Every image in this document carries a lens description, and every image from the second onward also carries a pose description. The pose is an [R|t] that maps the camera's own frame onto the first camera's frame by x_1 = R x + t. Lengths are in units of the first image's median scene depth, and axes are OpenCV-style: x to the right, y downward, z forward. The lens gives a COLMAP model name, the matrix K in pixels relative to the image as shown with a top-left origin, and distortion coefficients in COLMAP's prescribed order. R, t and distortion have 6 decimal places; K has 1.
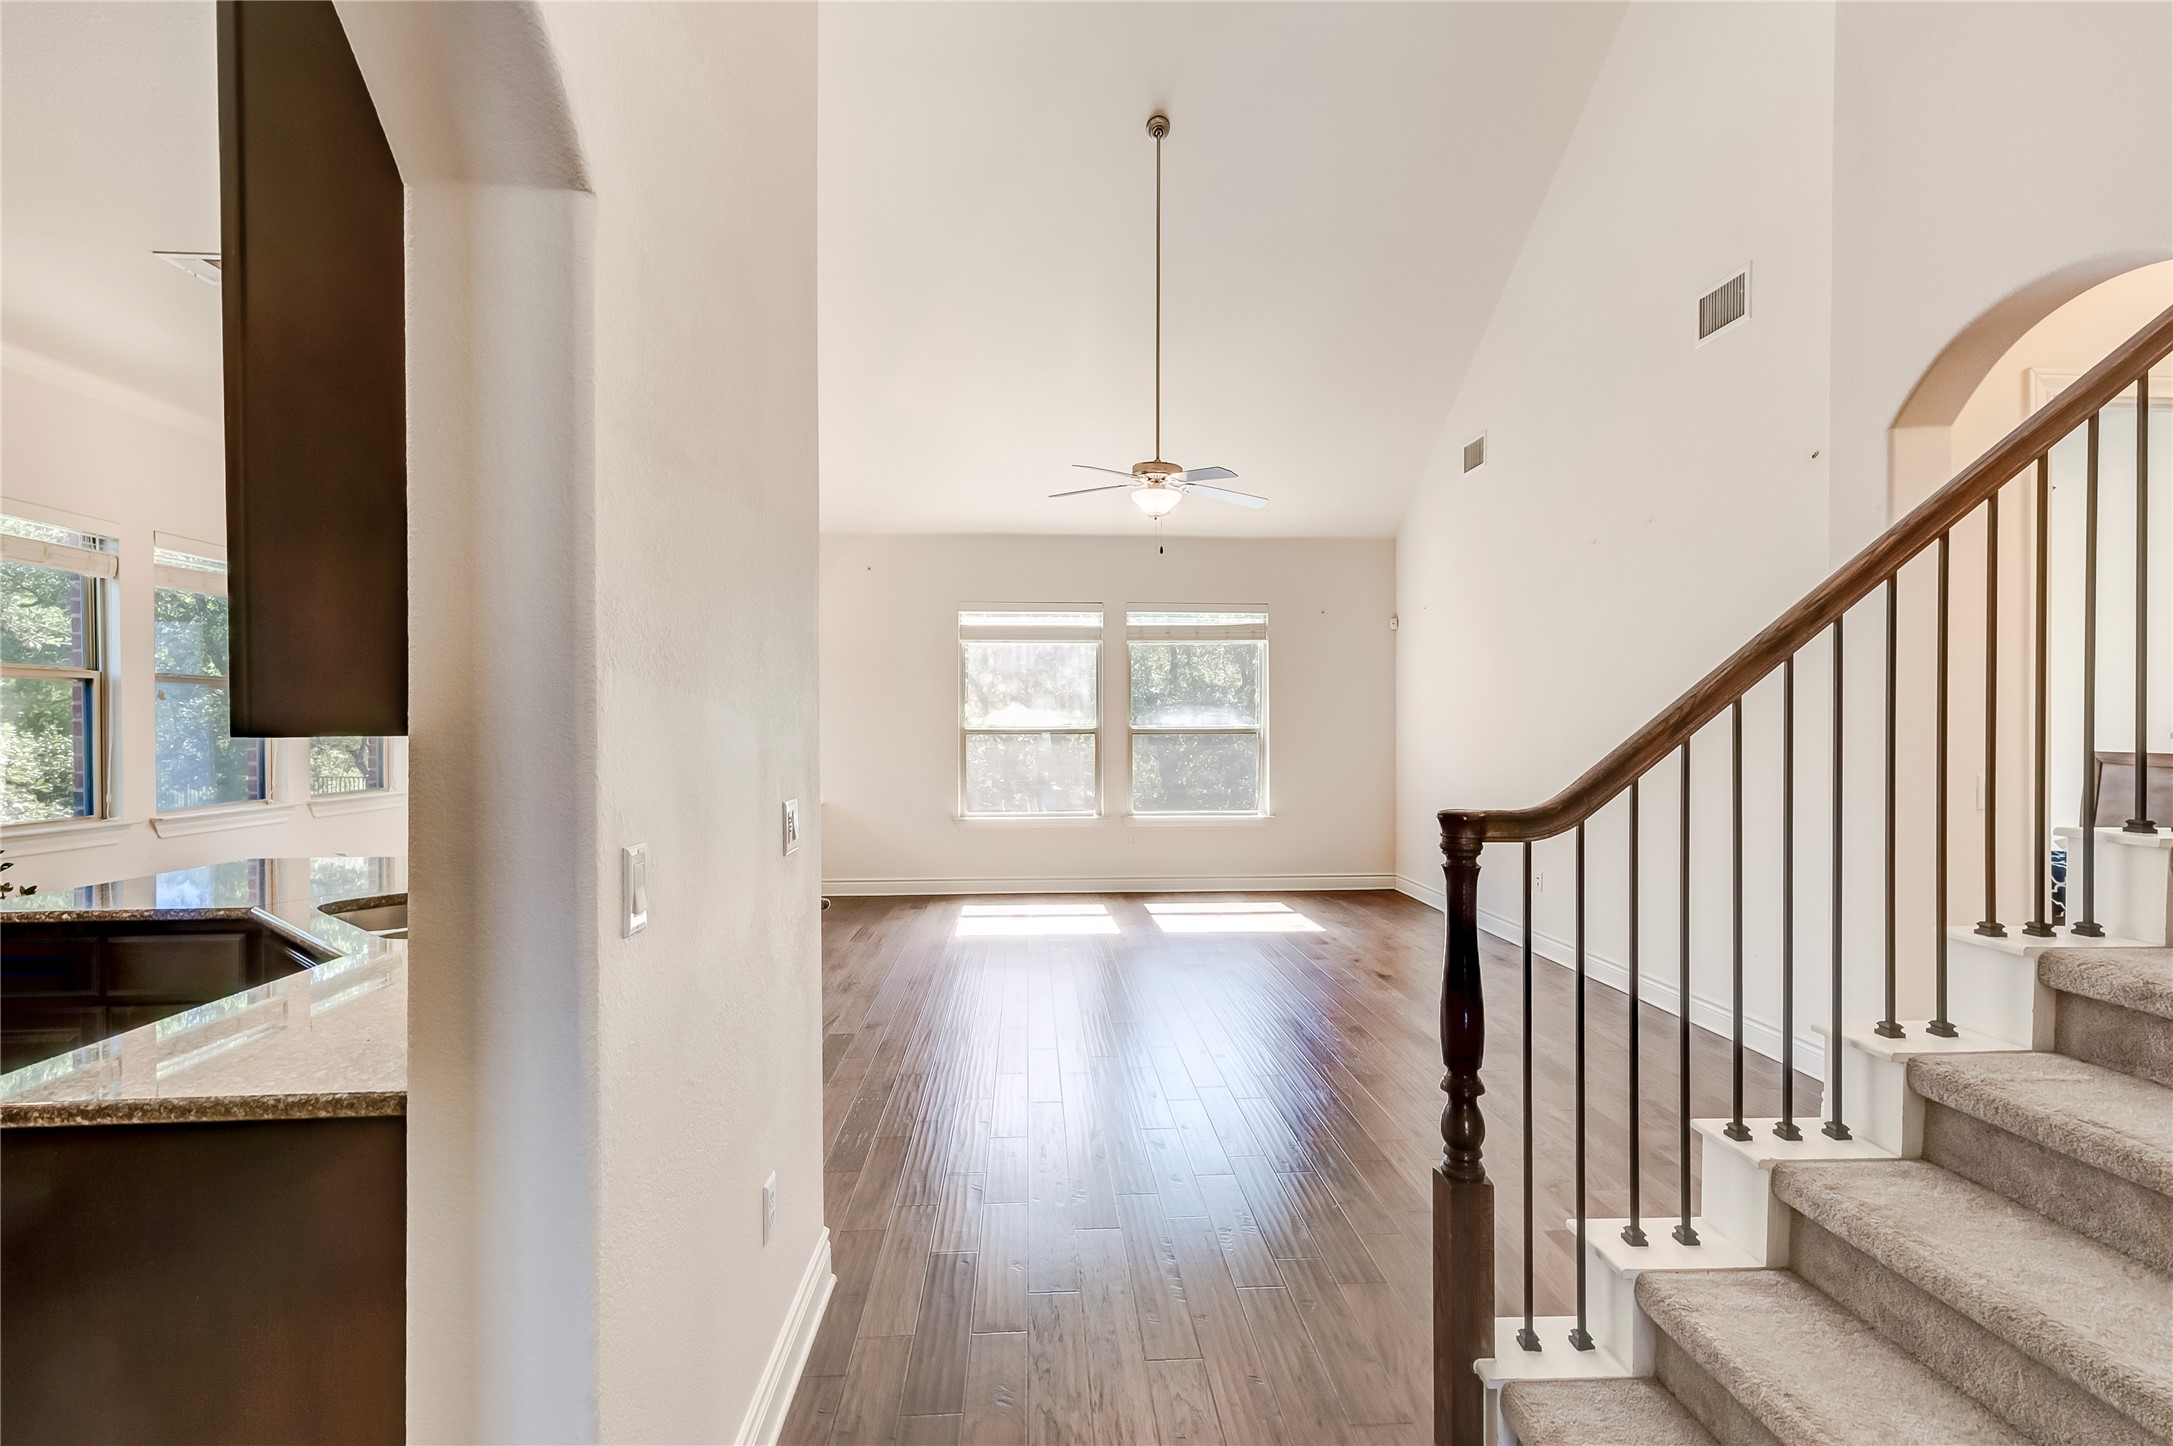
lens RADIAL K [[979.0, 0, 1092.5], [0, 979.0, 727.6], [0, 0, 1]] dist [0.005064, -0.000032]
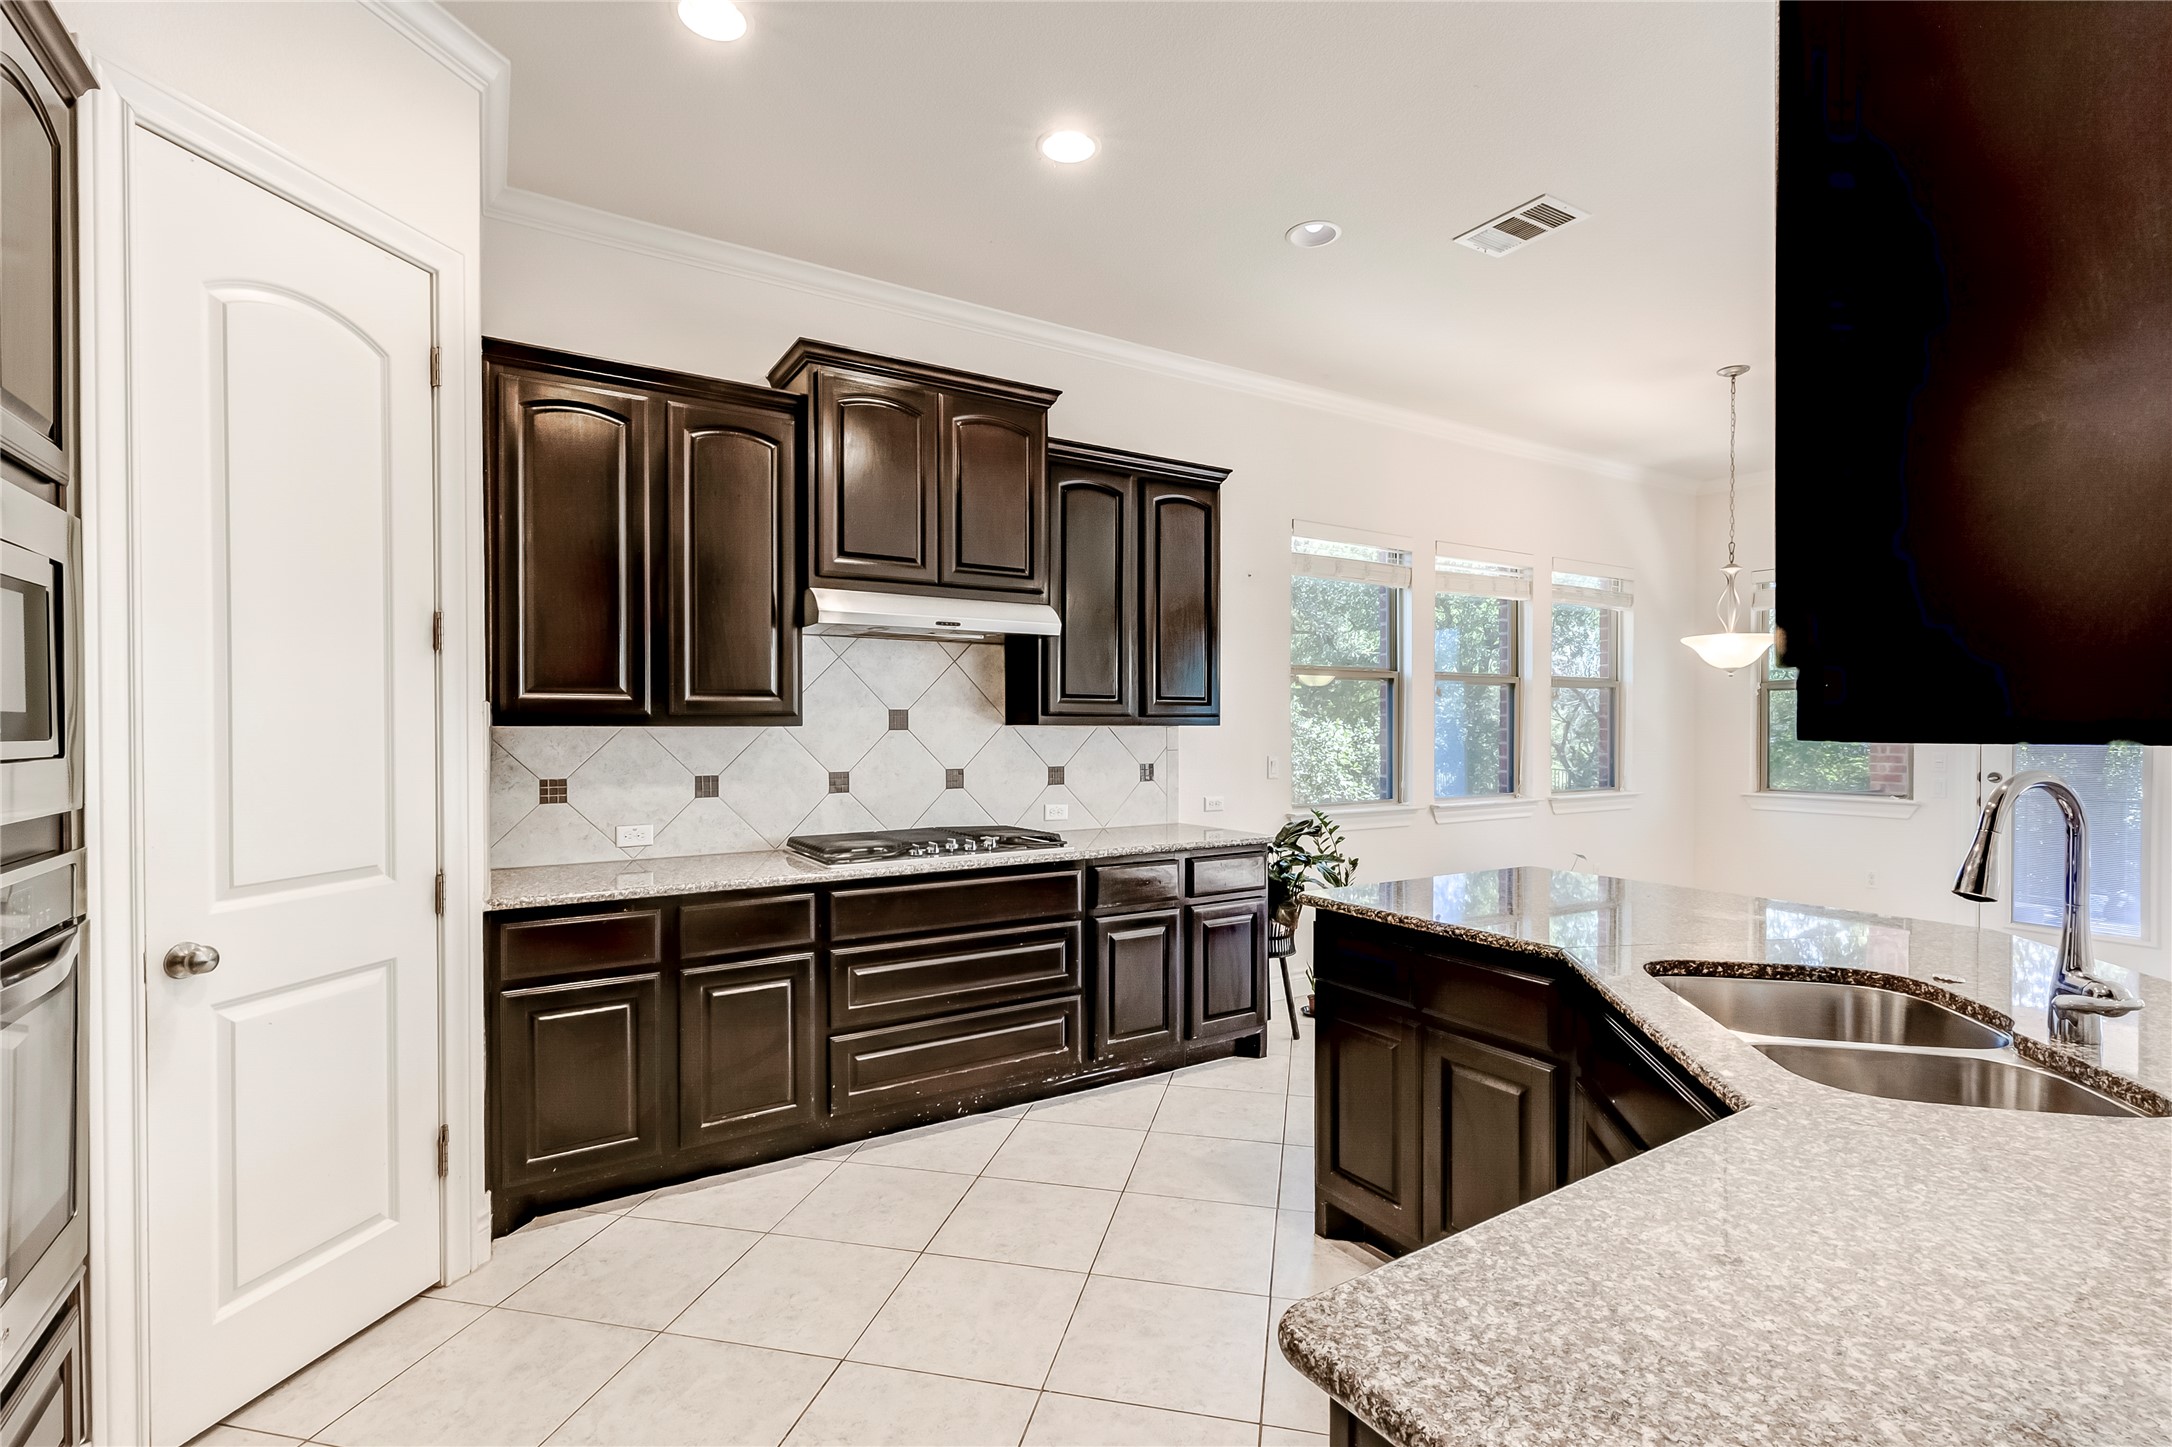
lens RADIAL K [[978.6, 0, 1082.5], [0, 978.6, 731.9], [0, 0, 1]] dist [0.005064, -0.000032]
pose [[0.465422, 0.013078, -0.884992, -0.108585], [-0.007222, 0.999914, 0.010978, 0.001139], [0.885059, 0.001282, 0.465476, 0.093231]]
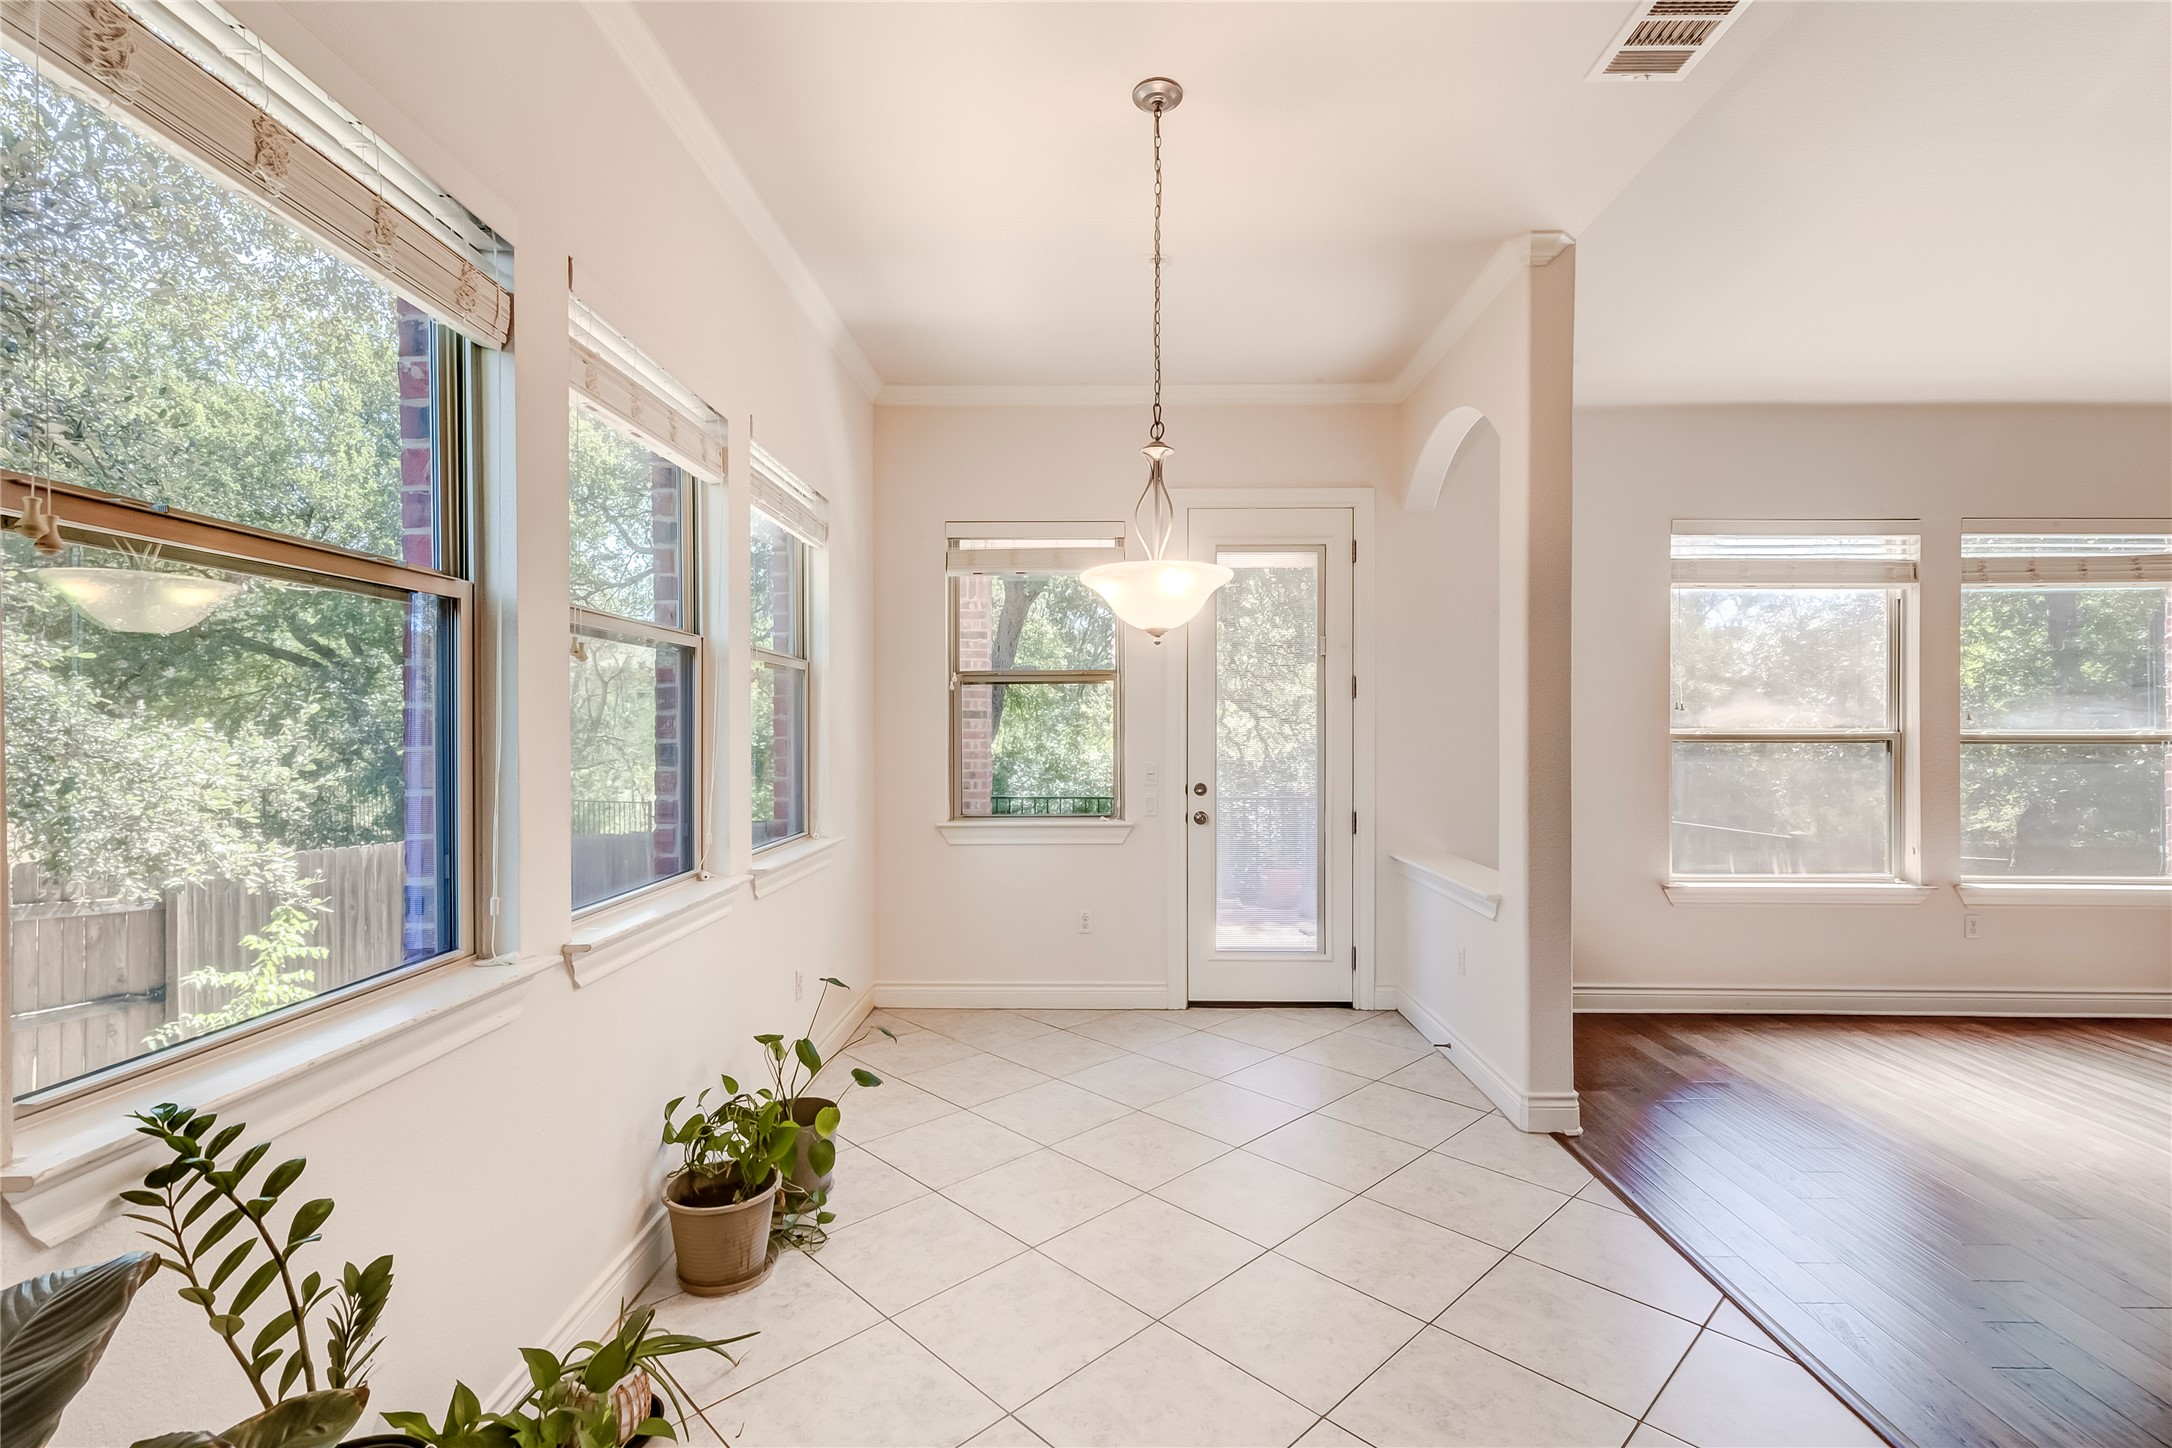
lens RADIAL K [[978.6, 0, 1084.6], [0, 978.6, 727.9], [0, 0, 1]] dist [0.005064, -0.000032]
pose [[0.996532, 0.003610, -0.083130, -0.438001], [-0.003797, 0.999991, -0.002088, 0.000469], [0.083122, 0.002396, 0.996536, 0.377017]]
